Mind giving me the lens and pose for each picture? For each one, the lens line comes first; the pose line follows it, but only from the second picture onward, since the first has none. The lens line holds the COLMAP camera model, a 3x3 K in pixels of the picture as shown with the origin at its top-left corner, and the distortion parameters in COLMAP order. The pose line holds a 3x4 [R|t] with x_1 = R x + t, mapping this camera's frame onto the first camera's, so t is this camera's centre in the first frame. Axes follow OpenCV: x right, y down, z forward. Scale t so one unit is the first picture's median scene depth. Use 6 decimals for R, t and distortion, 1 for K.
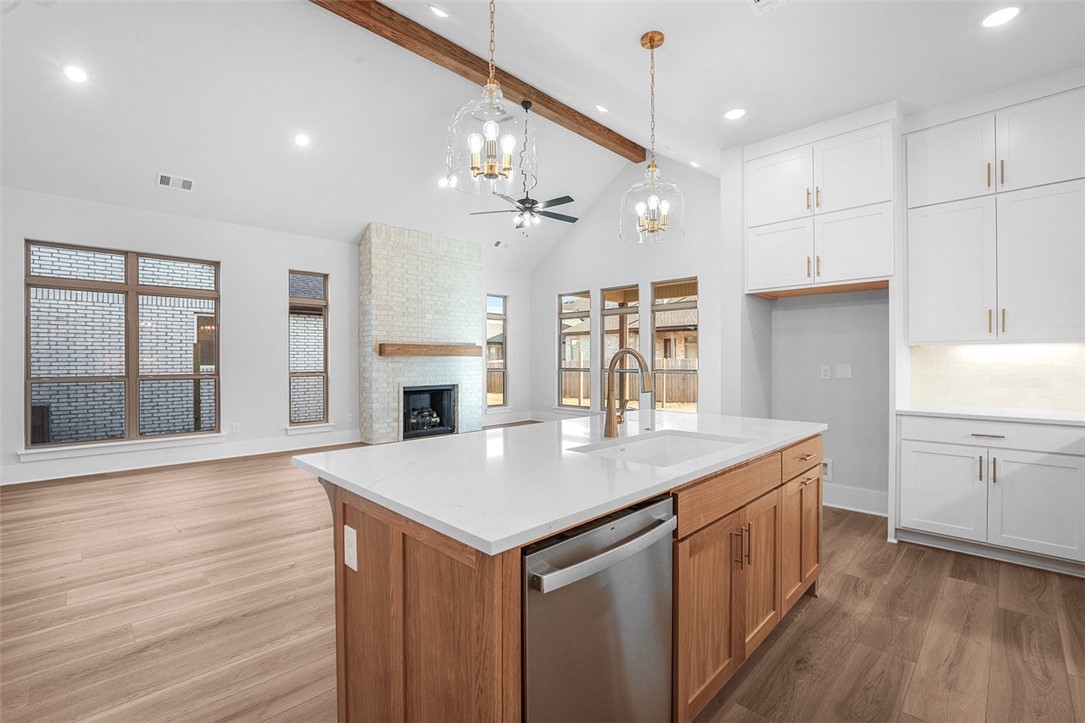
lens RADIAL K [[482.0, 0, 536.0], [0, 482.0, 364.0], [0, 0, 1]] dist [-0.021642, 0.001501]
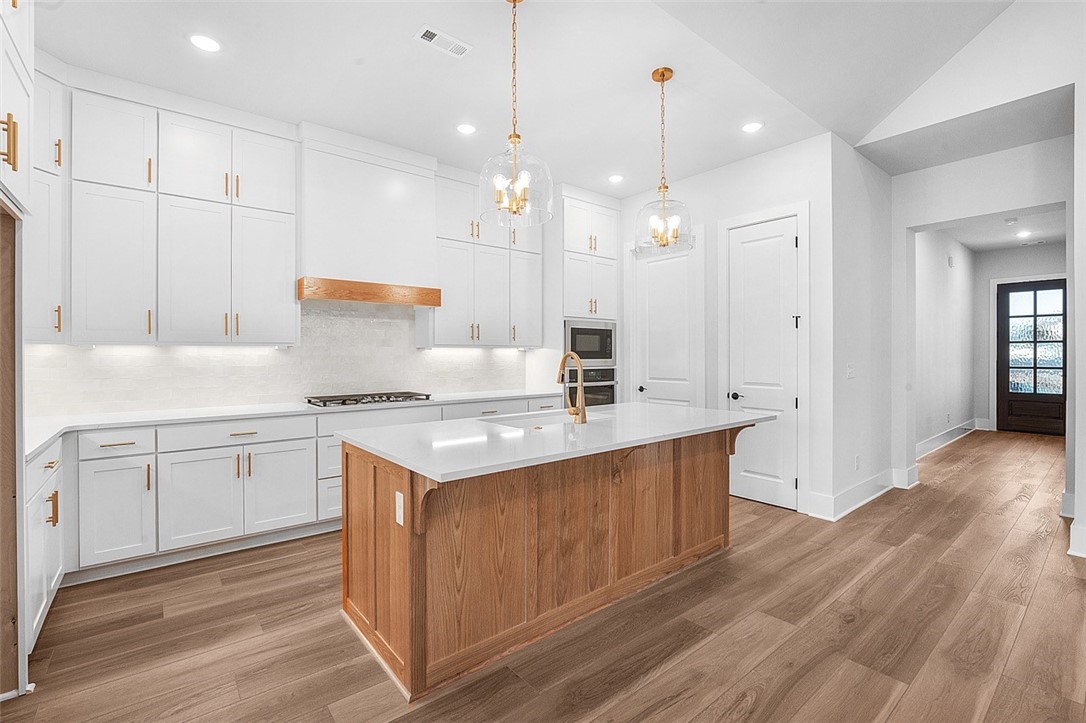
lens RADIAL K [[482.4, 0, 546.5], [0, 482.4, 357.7], [0, 0, 1]] dist [-0.021642, 0.001501]
pose [[-0.996748, 0.003484, 0.080510, 0.041347], [0.004737, 0.999871, 0.015369, -0.010200], [-0.080446, 0.015700, -0.996635, 0.645173]]
